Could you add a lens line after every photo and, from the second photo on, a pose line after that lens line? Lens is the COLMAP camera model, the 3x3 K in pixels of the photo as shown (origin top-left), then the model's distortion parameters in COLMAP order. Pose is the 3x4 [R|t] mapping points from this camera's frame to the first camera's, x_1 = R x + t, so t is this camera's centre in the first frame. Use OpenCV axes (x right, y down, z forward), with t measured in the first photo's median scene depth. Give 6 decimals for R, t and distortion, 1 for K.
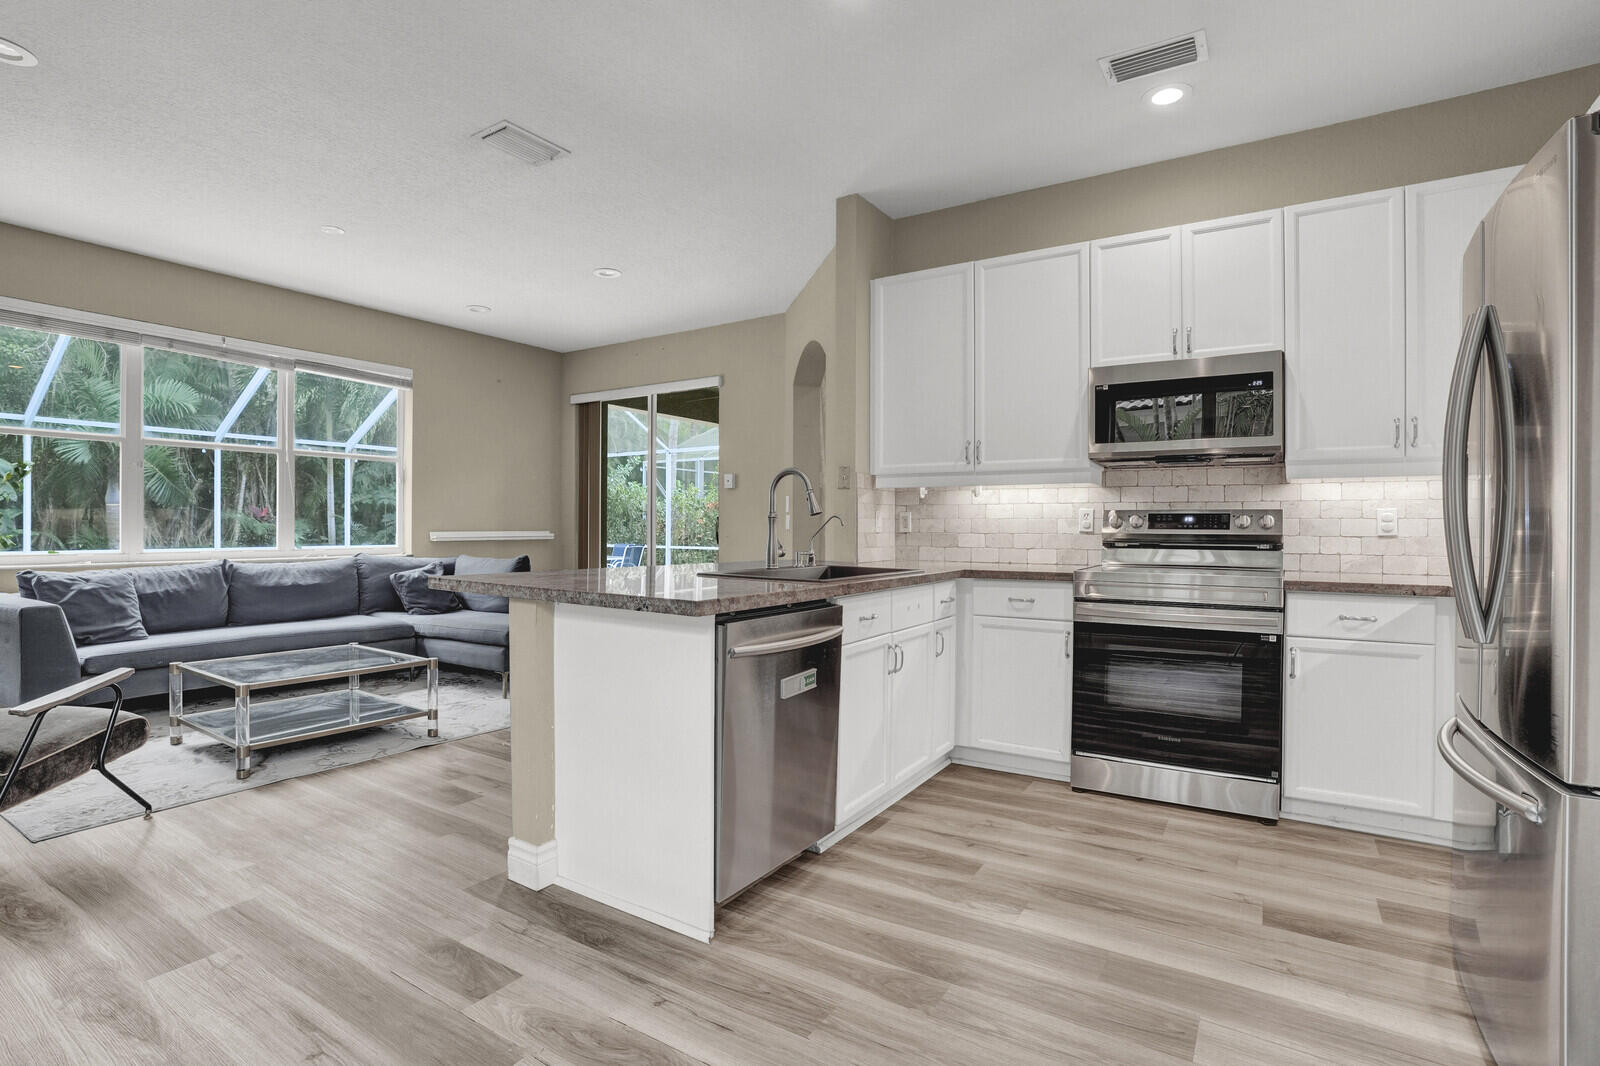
lens RADIAL K [[781.8, 0, 796.9], [0, 781.8, 517.4], [0, 0, 1]] dist [-0.072623, 0.030710]
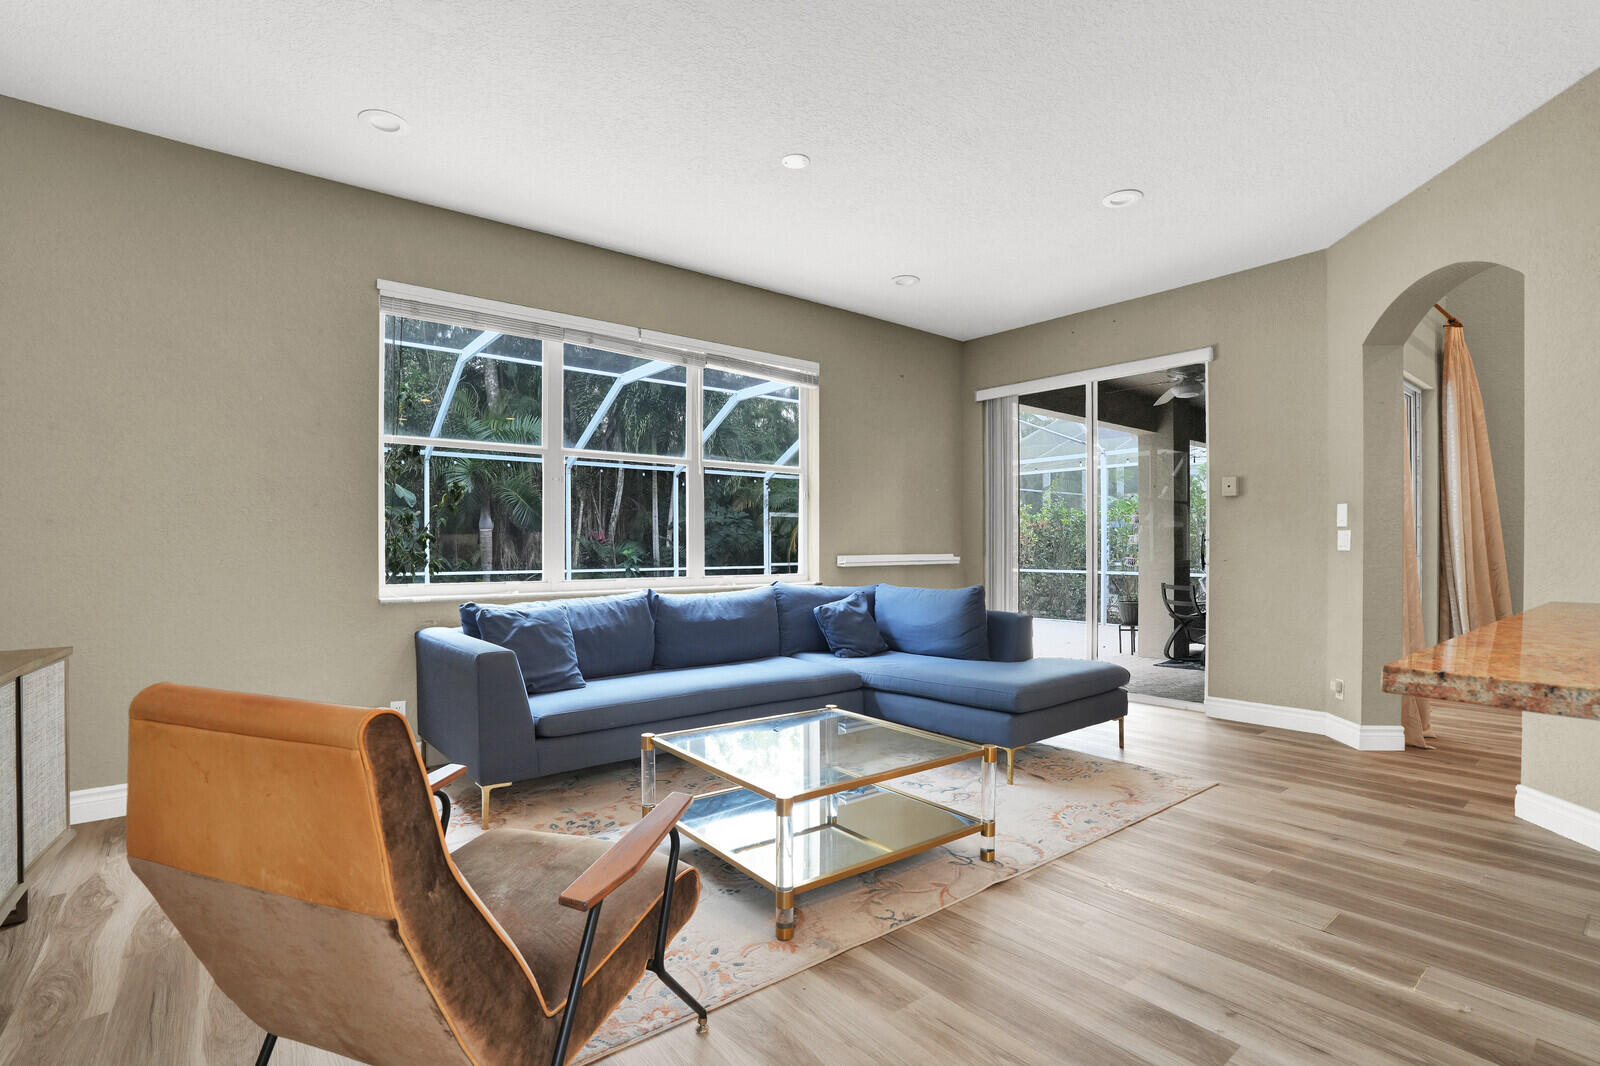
lens RADIAL K [[760.6, 0, 796.3], [0, 760.6, 537.4], [0, 0, 1]] dist [-0.068707, 0.024324]
pose [[0.948713, -0.007854, -0.316042, -0.343597], [0.007285, 0.999969, -0.002982, 0.001780], [0.316055, 0.000527, 0.948741, 0.260312]]
